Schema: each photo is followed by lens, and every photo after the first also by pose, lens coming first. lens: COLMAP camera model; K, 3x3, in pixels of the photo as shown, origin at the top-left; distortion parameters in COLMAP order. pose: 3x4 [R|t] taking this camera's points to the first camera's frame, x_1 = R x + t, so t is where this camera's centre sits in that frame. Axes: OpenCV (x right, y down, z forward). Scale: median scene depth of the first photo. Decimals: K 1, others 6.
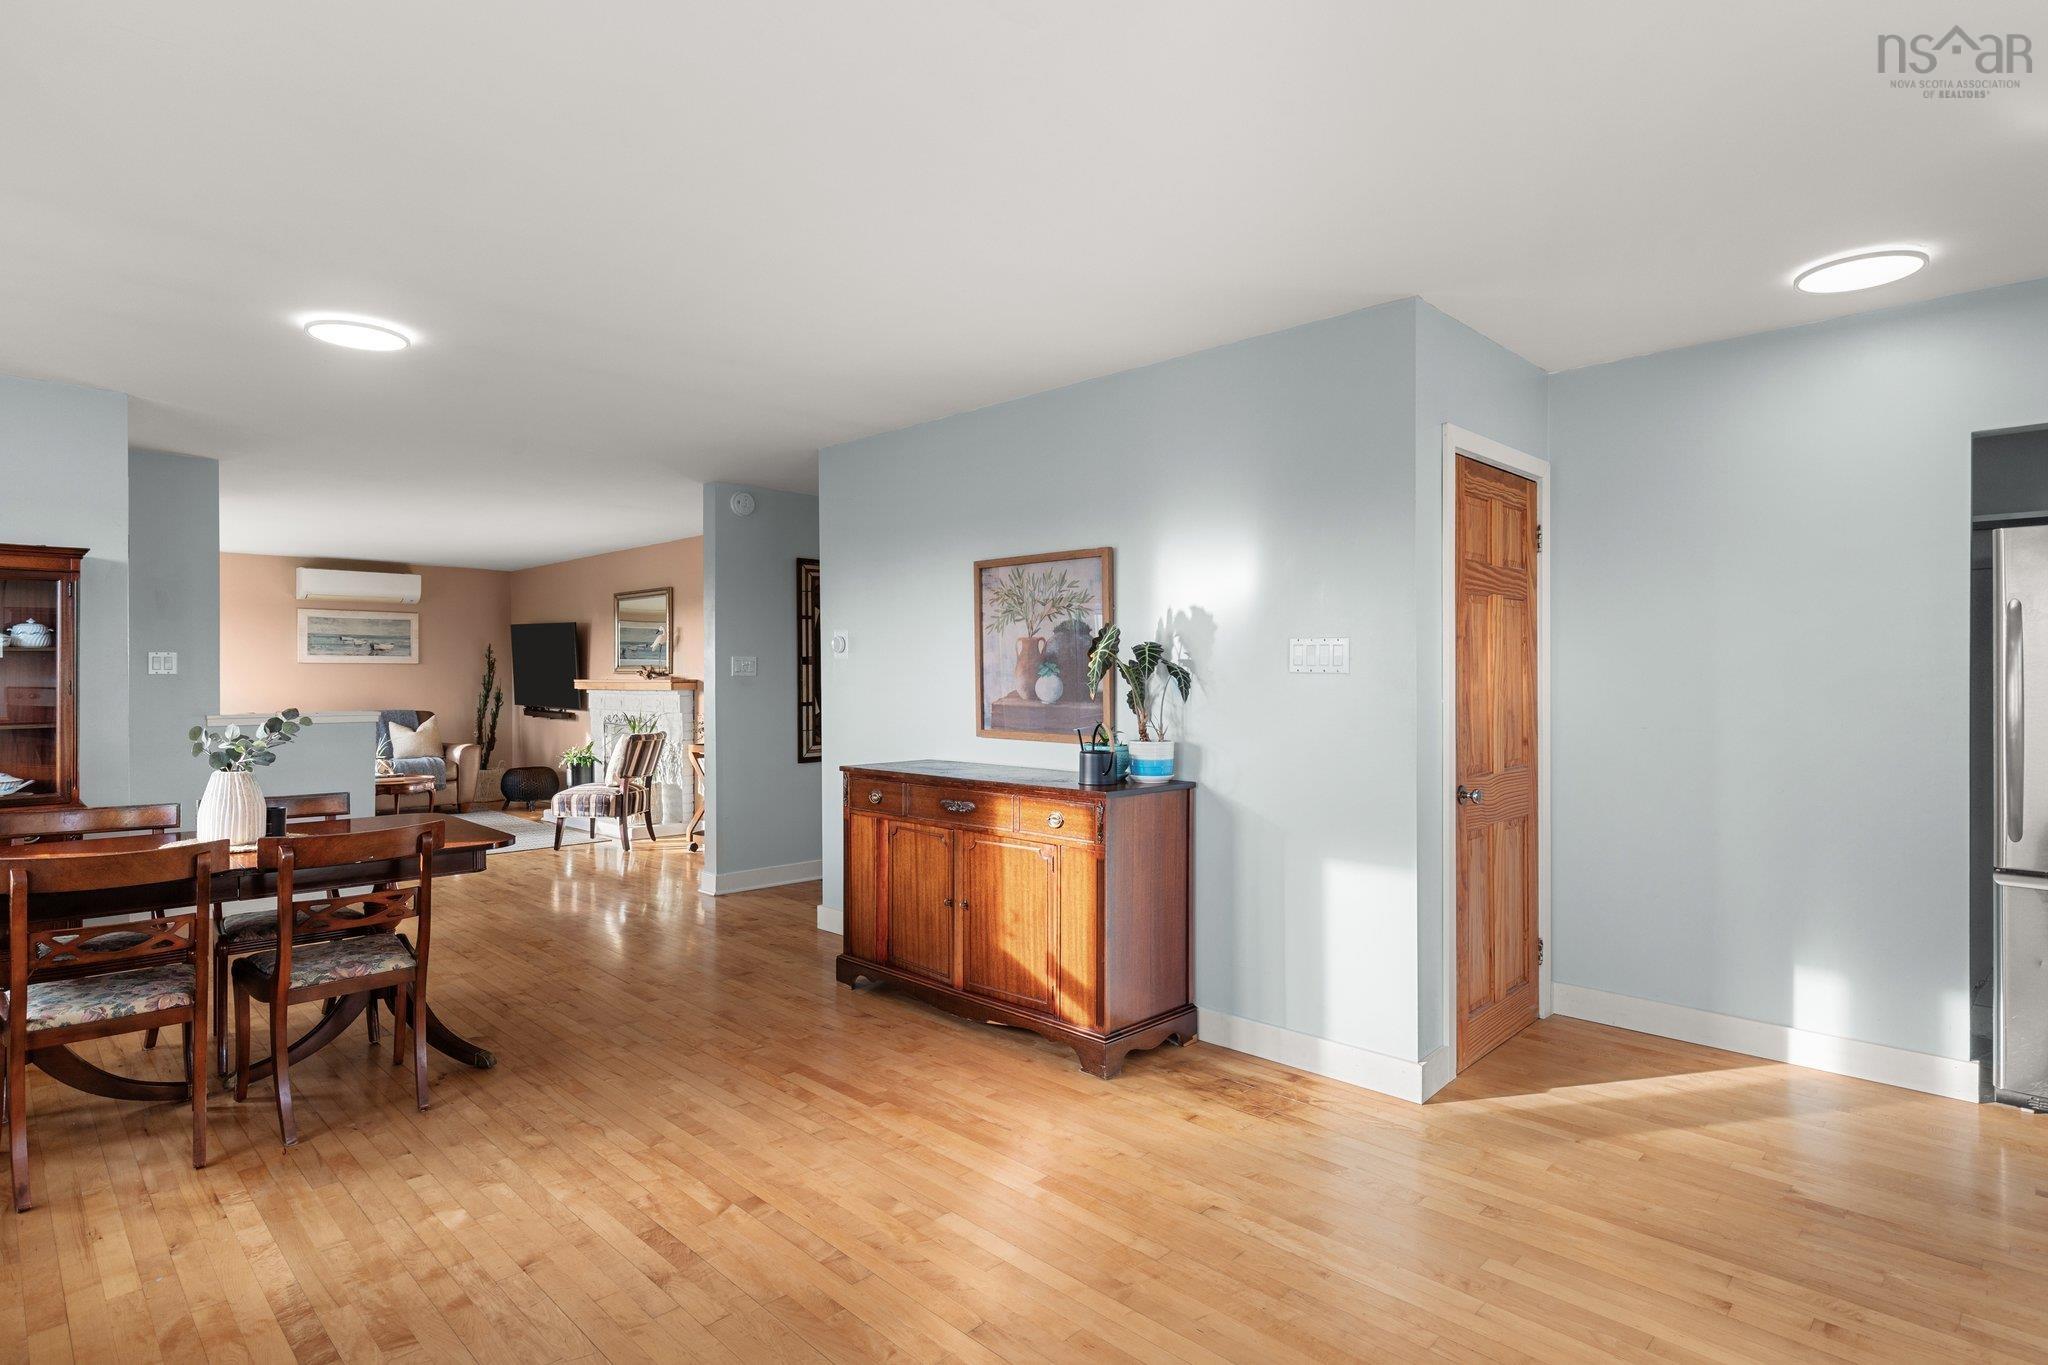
lens RADIAL K [[1048.4, 0, 1021.1], [0, 1048.4, 679.2], [0, 0, 1]] dist [0.002184, -0.000225]
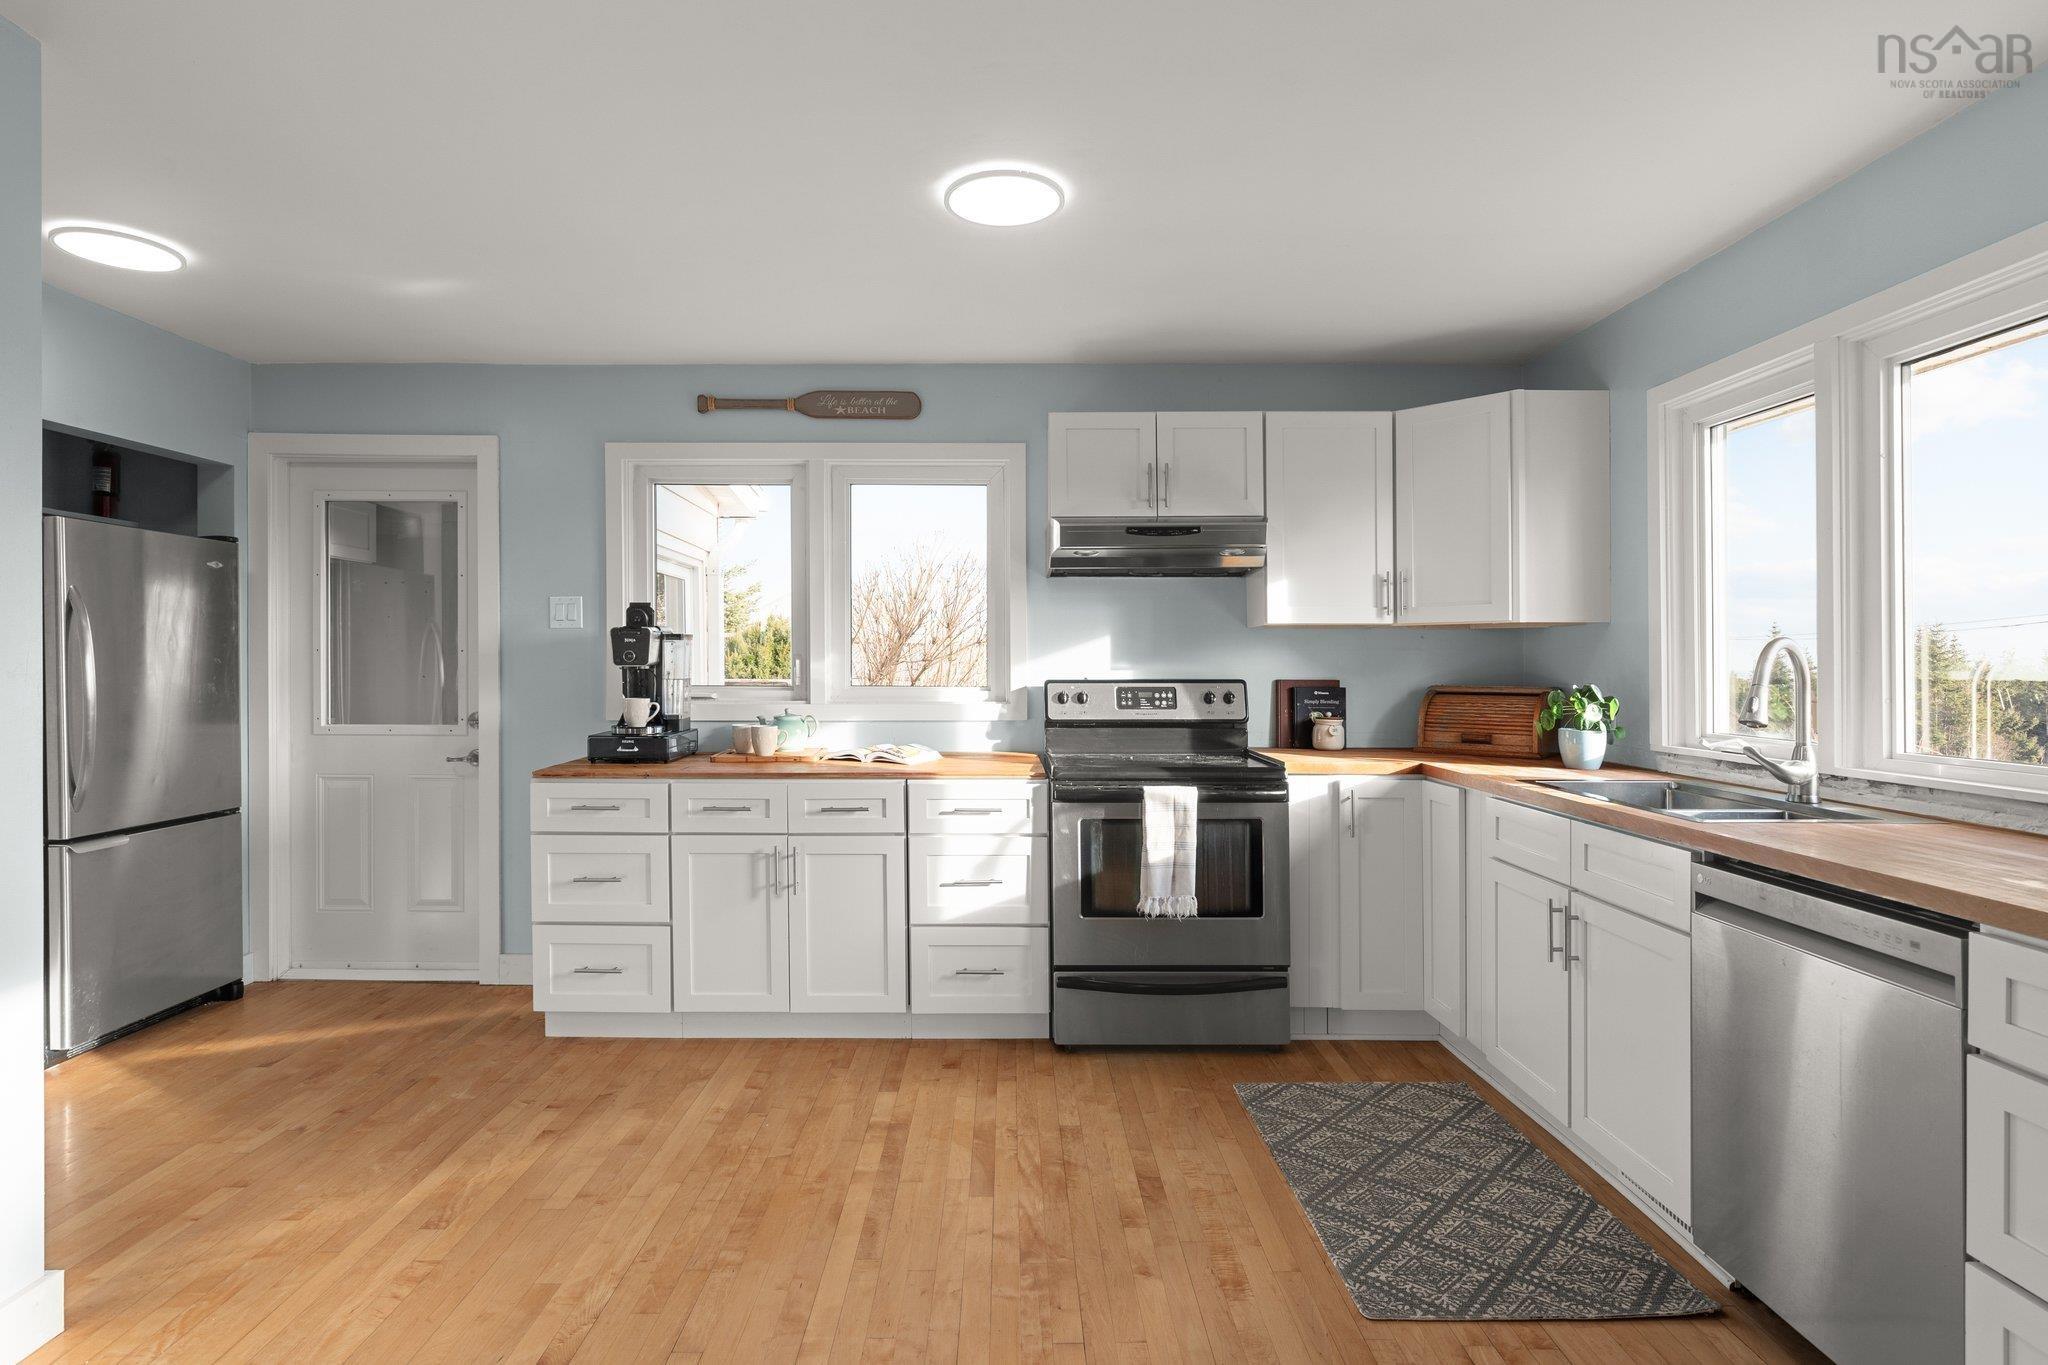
lens RADIAL K [[1077.5, 0, 1010.2], [0, 1077.5, 661.0], [0, 0, 1]] dist [-0.000893, -0.000851]
pose [[-0.702256, 0.001230, 0.711924, -0.393401], [0.001562, 0.999999, -0.000187, 0.002643], [-0.711923, 0.000981, -0.702257, 0.860969]]
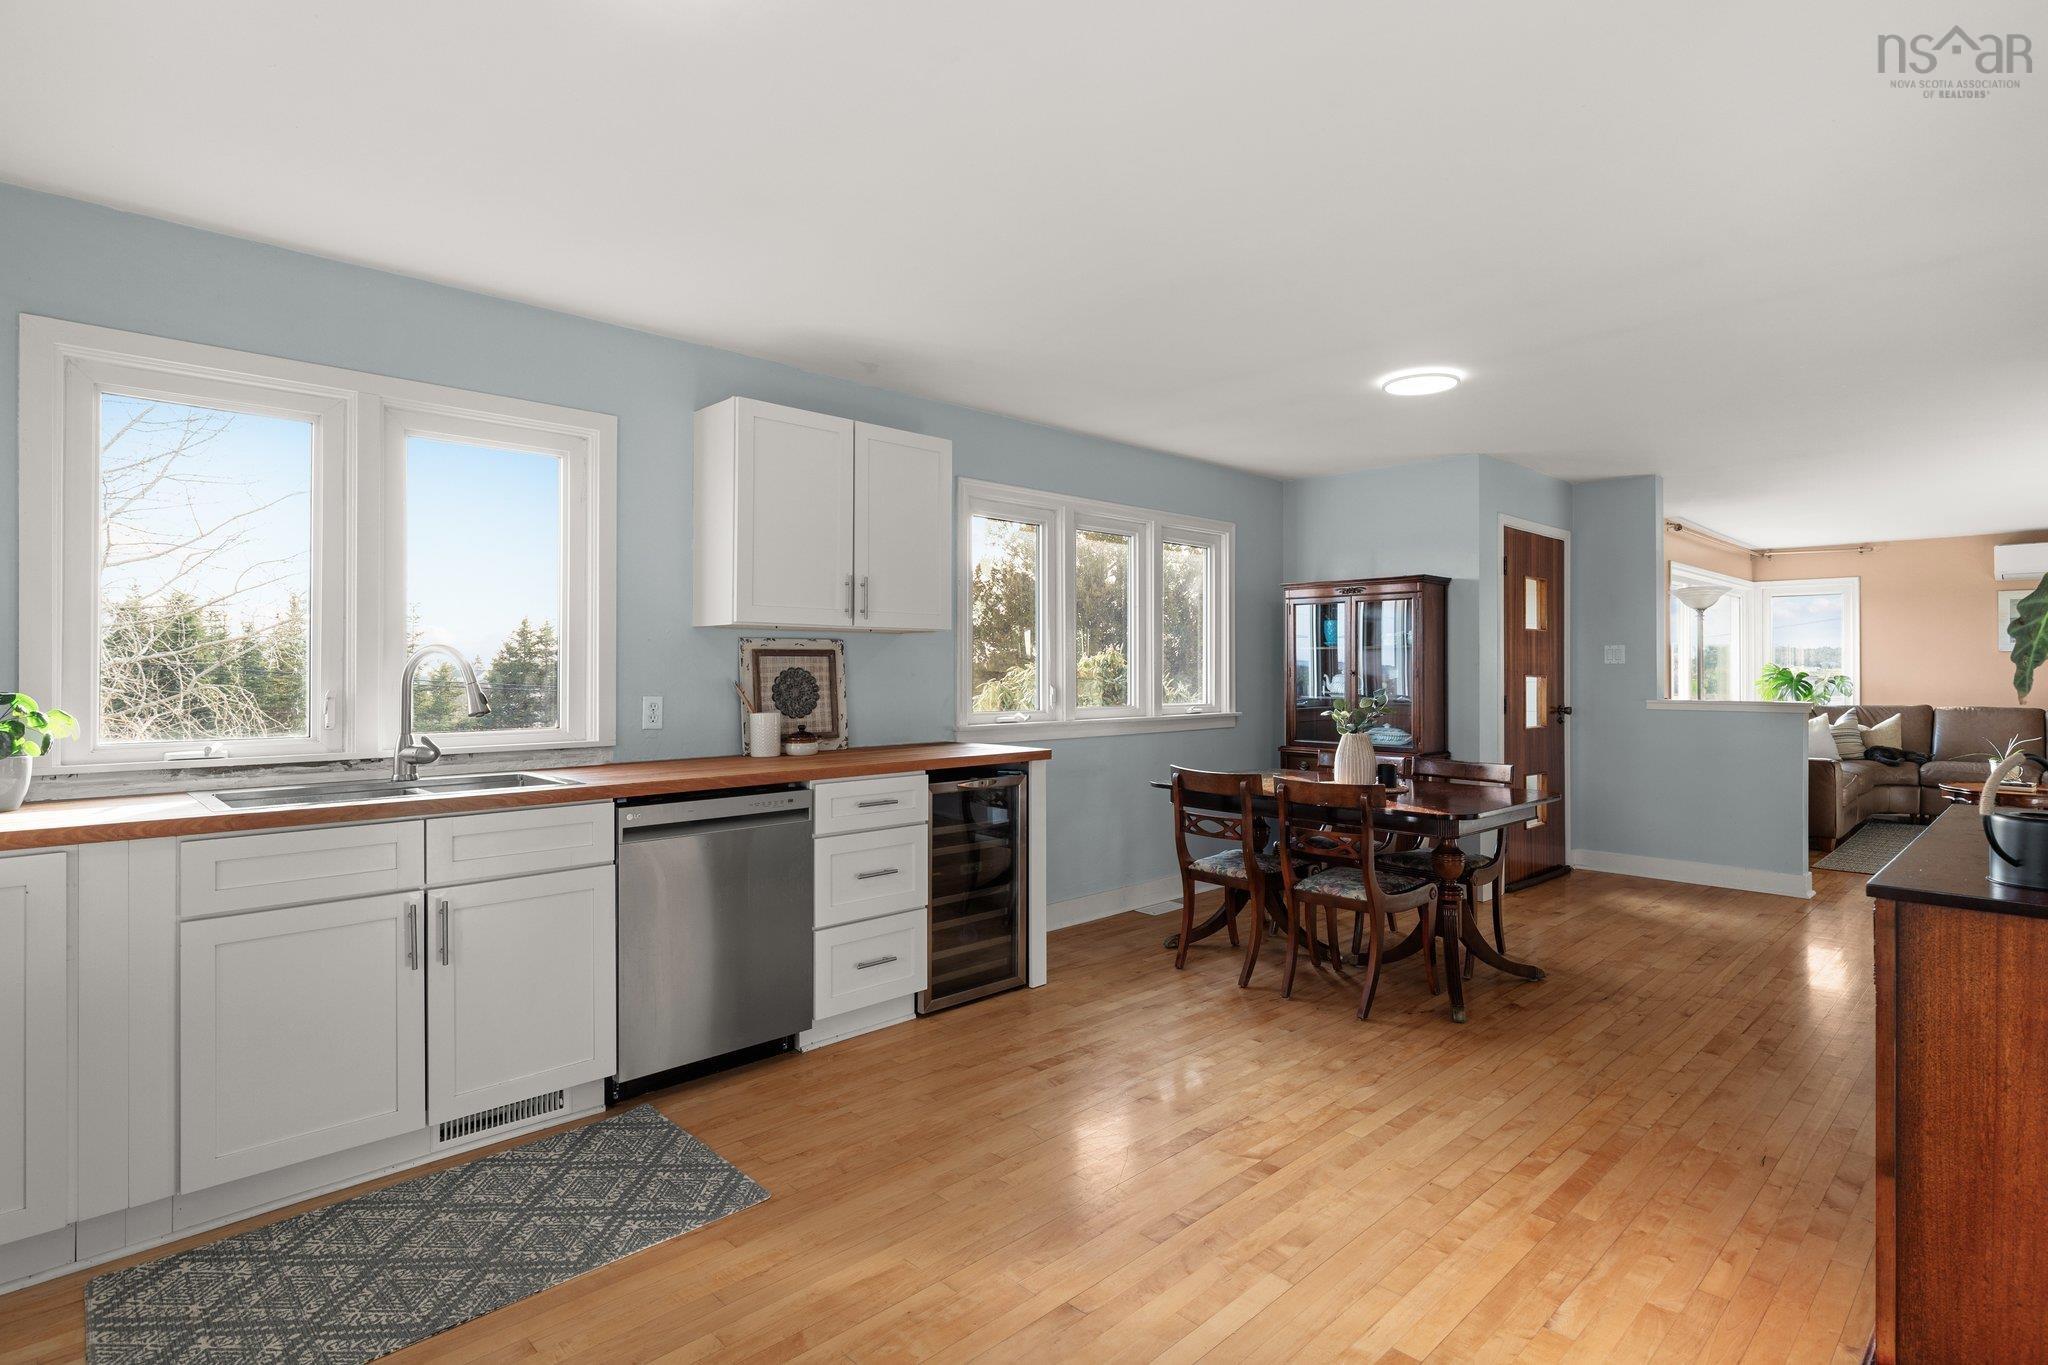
lens RADIAL K [[1038.0, 0, 1068.0], [0, 1038.0, 648.3], [0, 0, 1]] dist [0.000416, -0.000348]
pose [[-0.003347, -0.020149, -0.999791, 0.519023], [-0.003323, 0.999792, -0.020138, 0.005505], [0.999989, 0.003255, -0.003413, 0.537829]]
